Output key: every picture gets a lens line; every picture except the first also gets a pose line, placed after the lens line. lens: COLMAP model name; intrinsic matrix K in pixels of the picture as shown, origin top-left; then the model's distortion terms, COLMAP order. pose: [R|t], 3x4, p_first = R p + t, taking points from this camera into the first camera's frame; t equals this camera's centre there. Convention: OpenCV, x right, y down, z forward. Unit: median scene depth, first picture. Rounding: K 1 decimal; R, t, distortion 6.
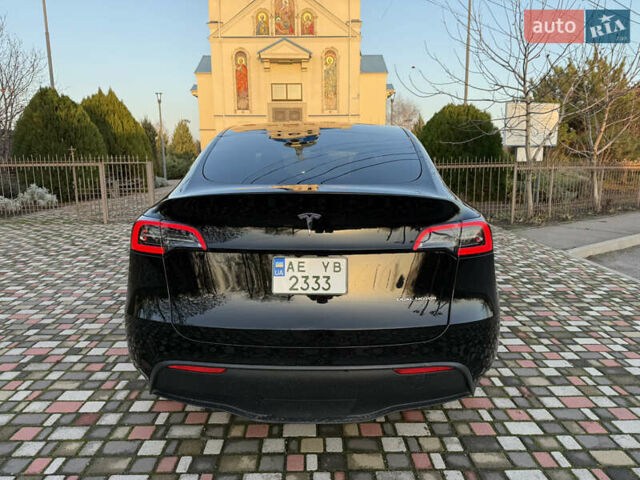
lens RADIAL K [[457.5, 0, 319.5], [0, 457.5, 245.8], [0, 0, 1]] dist [0.024109, -0.033407]
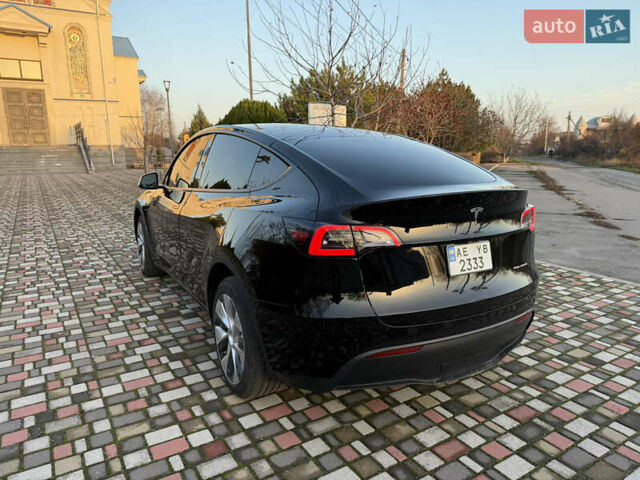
lens RADIAL K [[457.5, 0, 325.8], [0, 457.5, 240.3], [0, 0, 1]] dist [0.024109, -0.033407]
pose [[0.849452, -0.099442, 0.518211, -0.700170], [0.094817, 0.994862, 0.035486, -0.045774], [-0.519077, 0.018992, 0.854516, 0.086491]]
